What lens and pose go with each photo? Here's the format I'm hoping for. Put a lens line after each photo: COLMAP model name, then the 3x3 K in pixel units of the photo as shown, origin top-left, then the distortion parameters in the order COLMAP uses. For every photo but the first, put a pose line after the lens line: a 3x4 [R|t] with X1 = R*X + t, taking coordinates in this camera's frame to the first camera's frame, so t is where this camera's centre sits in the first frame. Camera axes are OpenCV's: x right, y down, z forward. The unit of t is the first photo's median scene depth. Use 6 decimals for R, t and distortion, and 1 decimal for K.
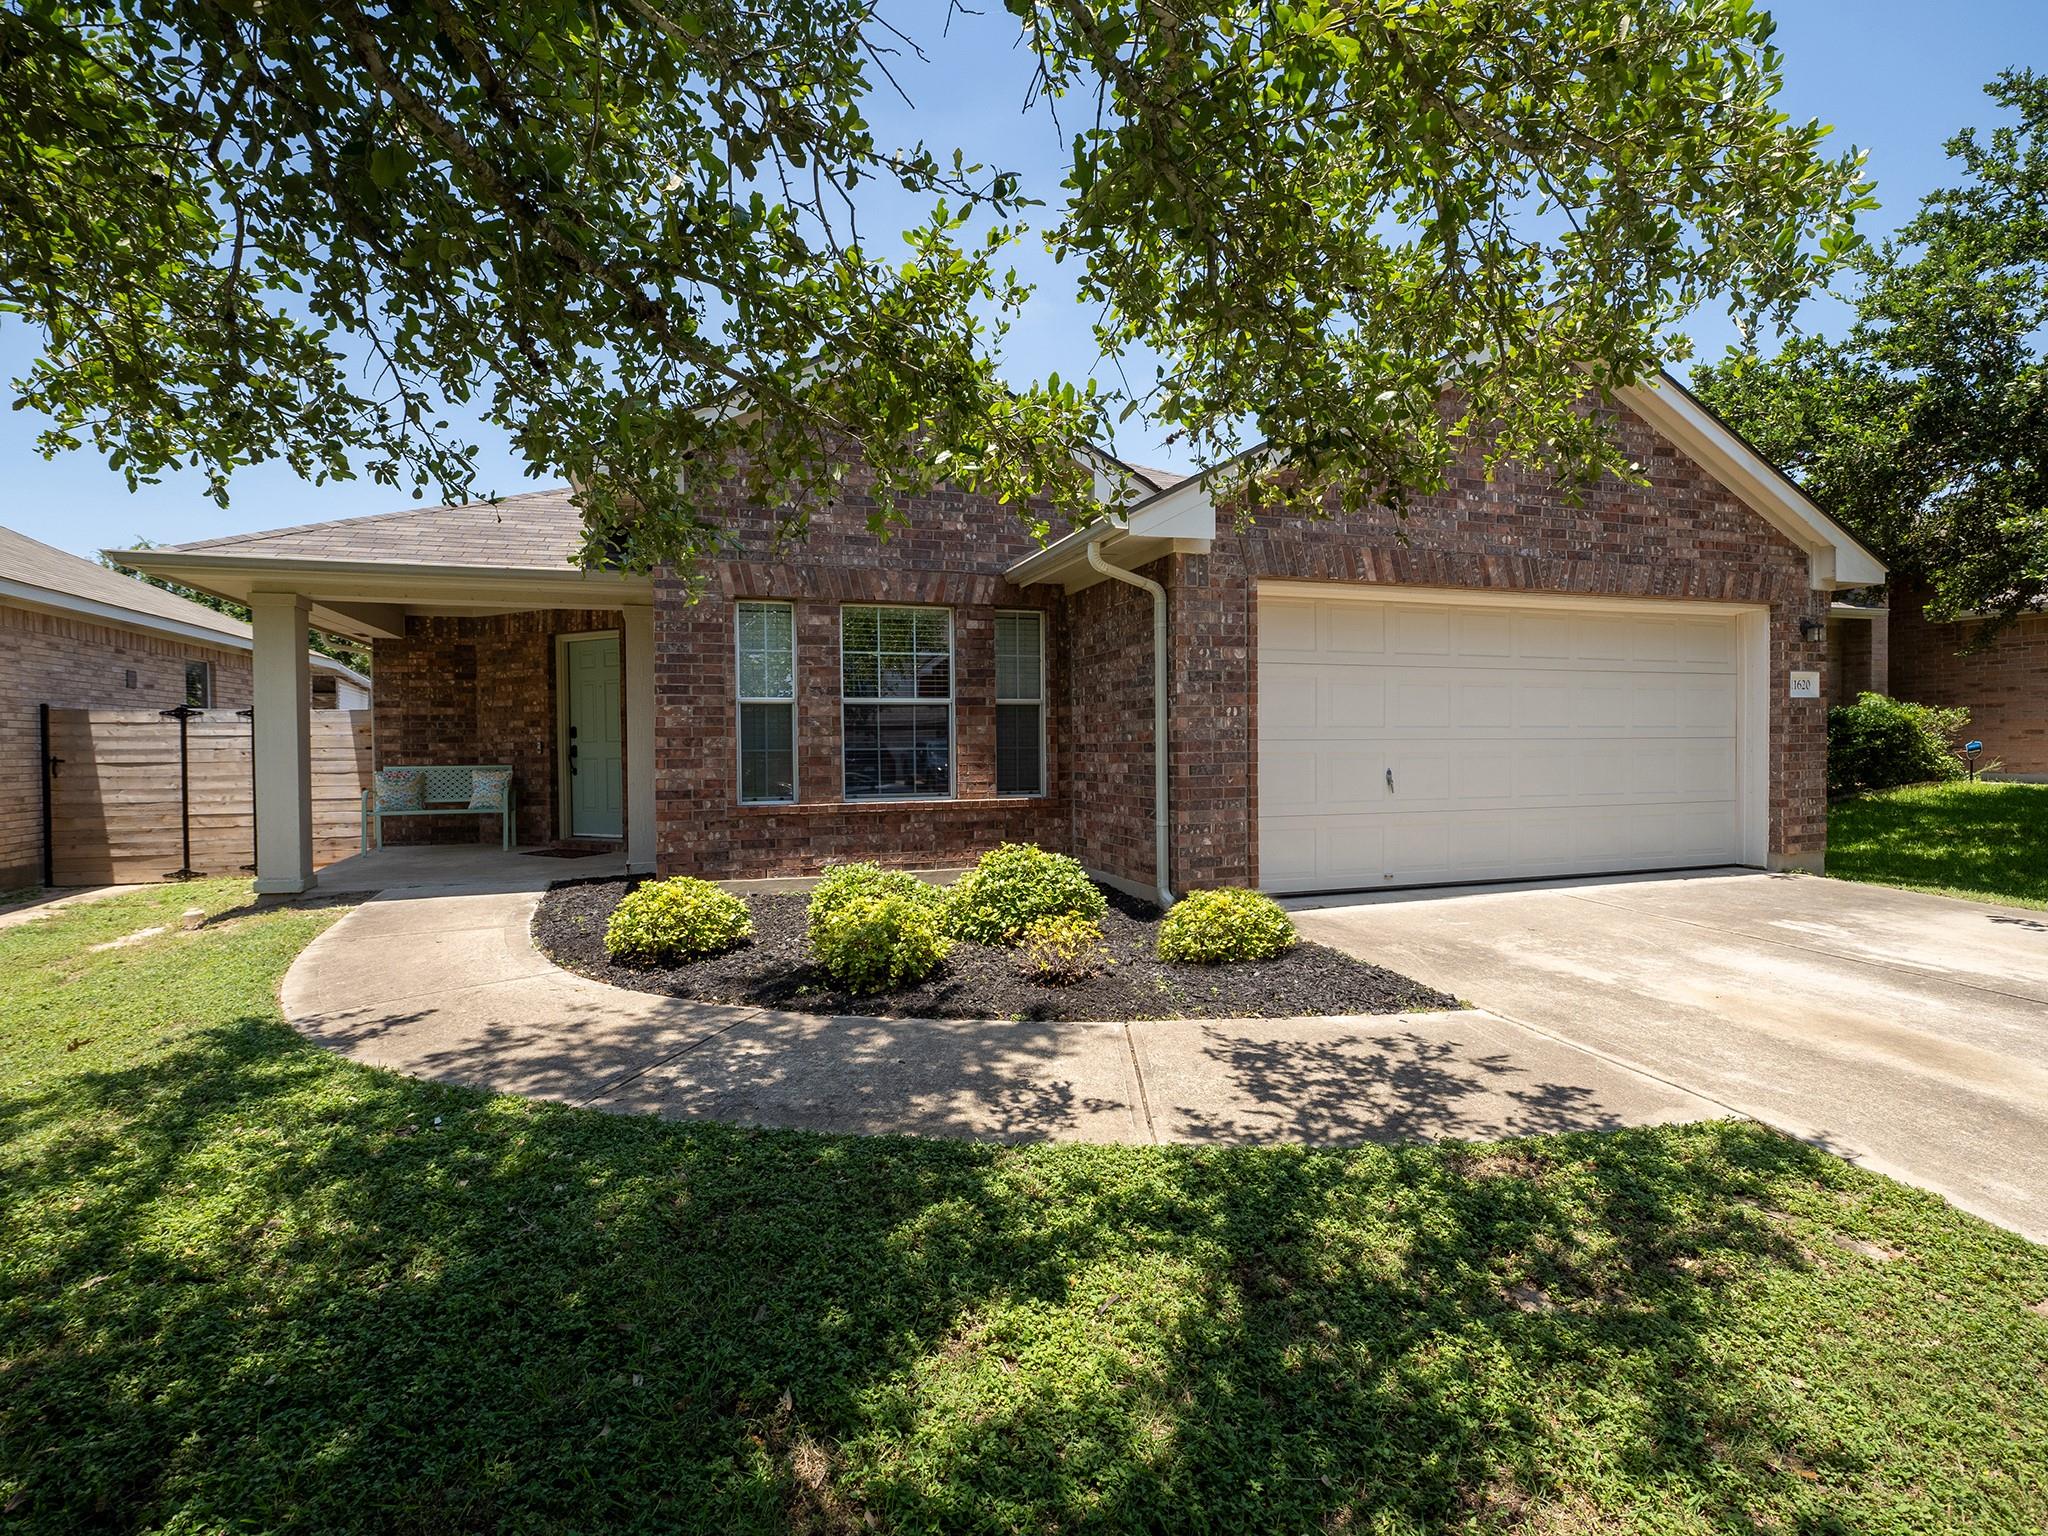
lens RADIAL K [[977.0, 0, 1013.0], [0, 977.0, 763.1], [0, 0, 1]] dist [-0.004286, -0.003014]
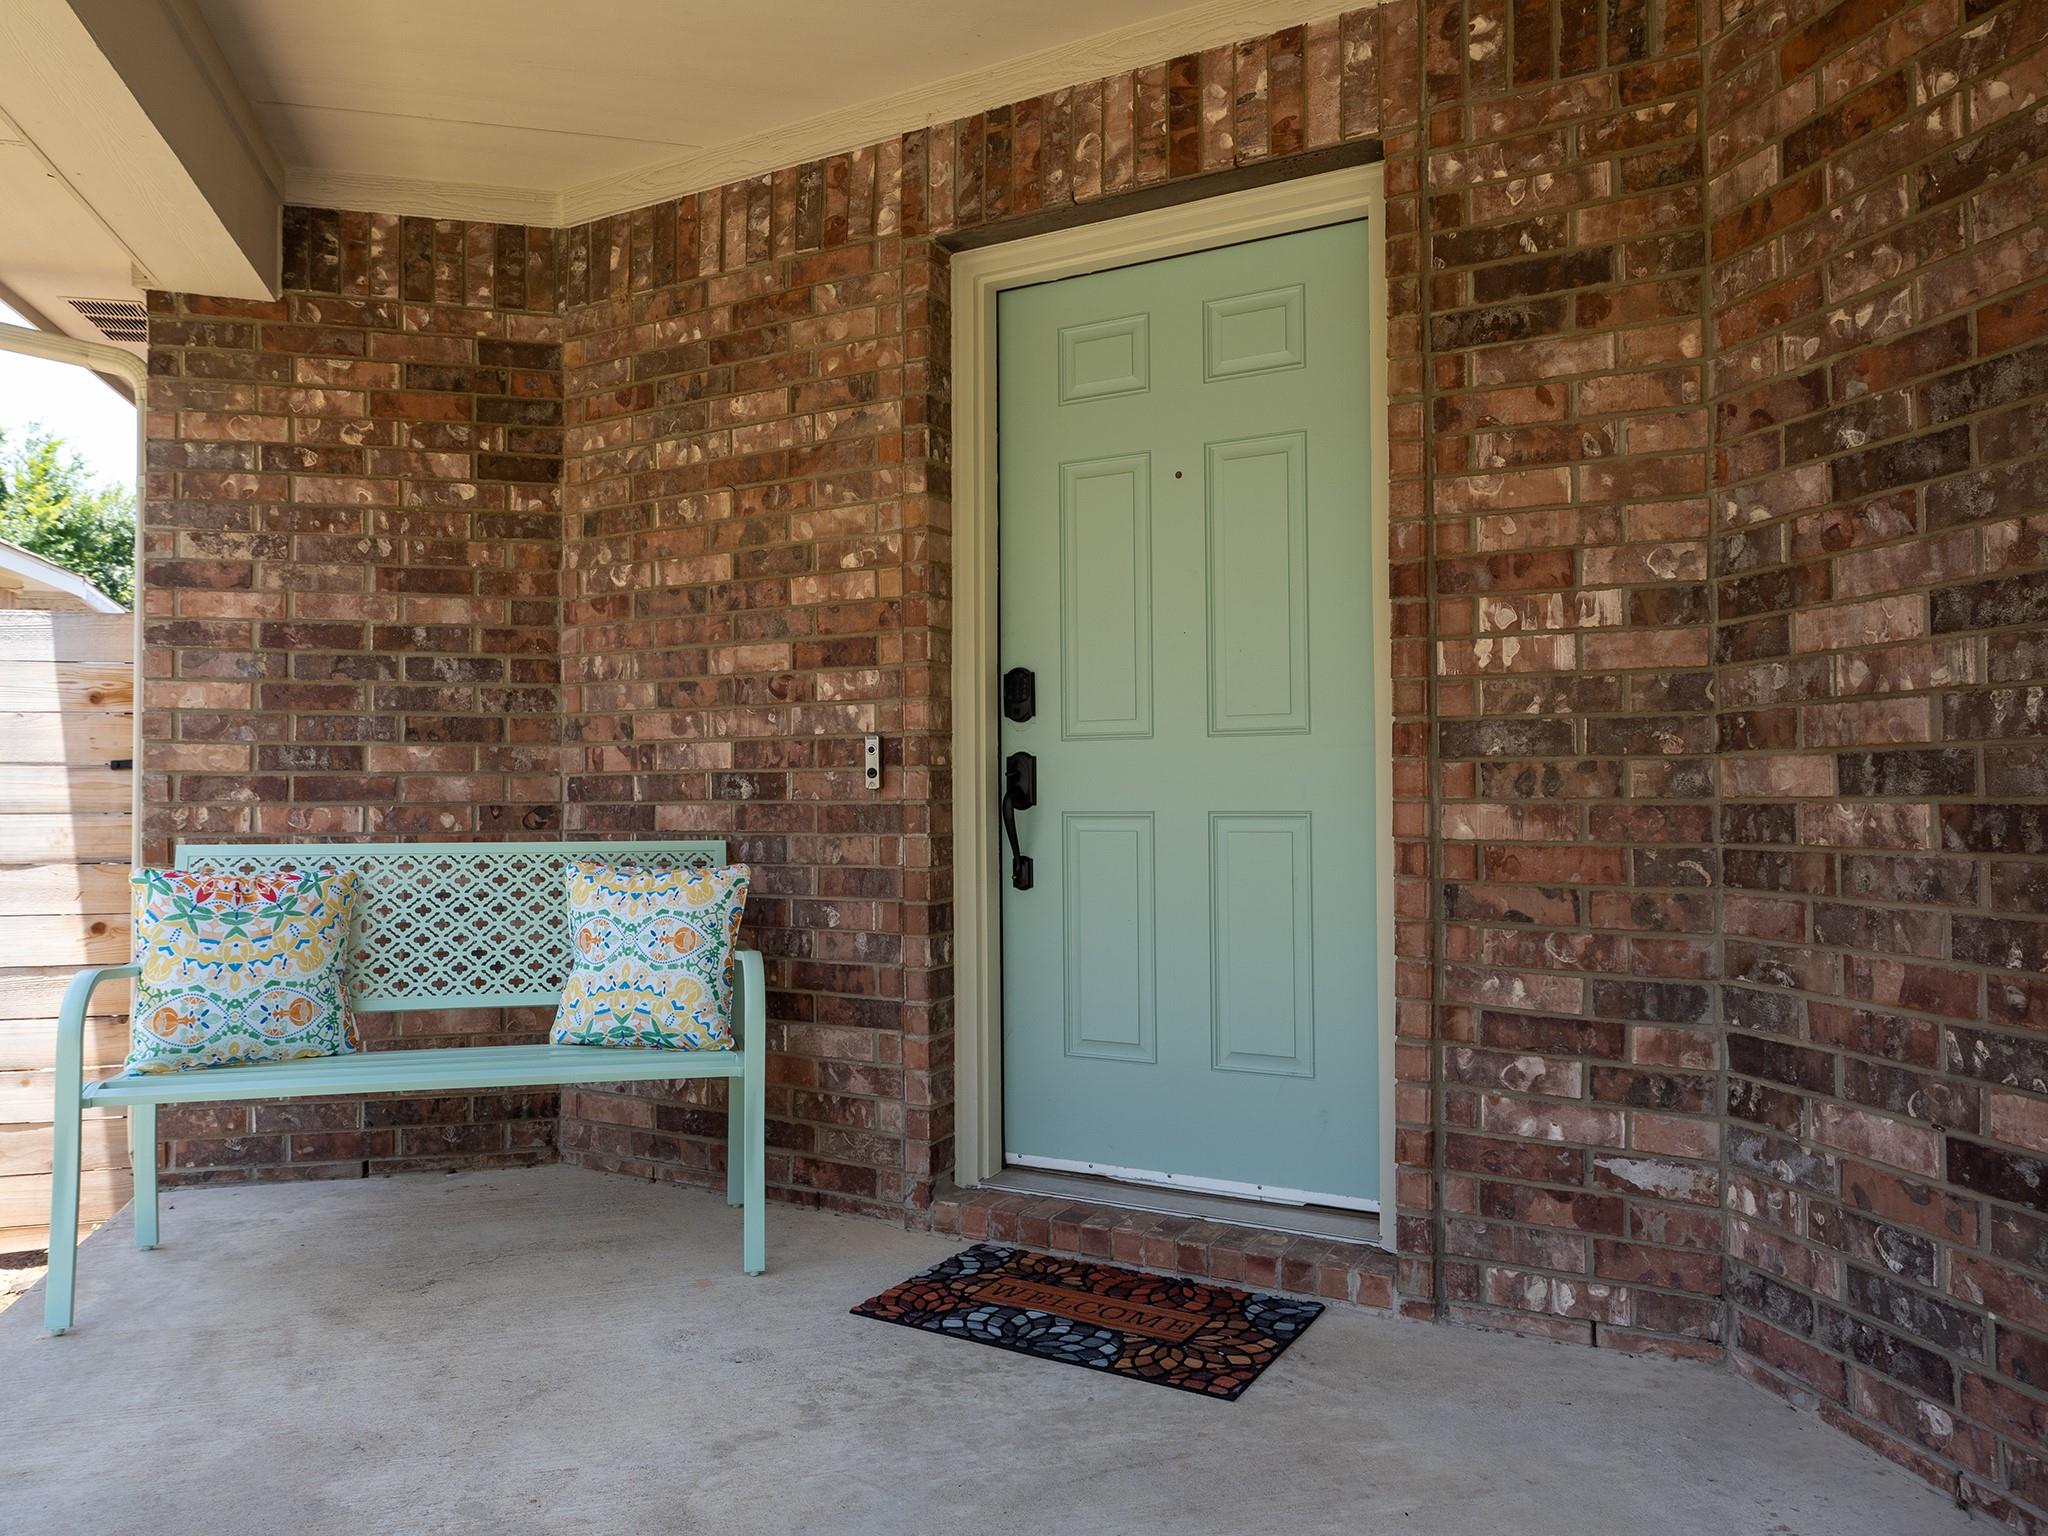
lens RADIAL K [[1479.7, 0, 1024.0], [0, 1479.7, 768.0], [0, 0, 1]] dist [-0.002901, -0.000272]
pose [[0.998505, 0.006245, -0.054308, -0.425581], [-0.008378, 0.999199, -0.039139, -0.001980], [0.054020, 0.039535, 0.997757, 0.659284]]
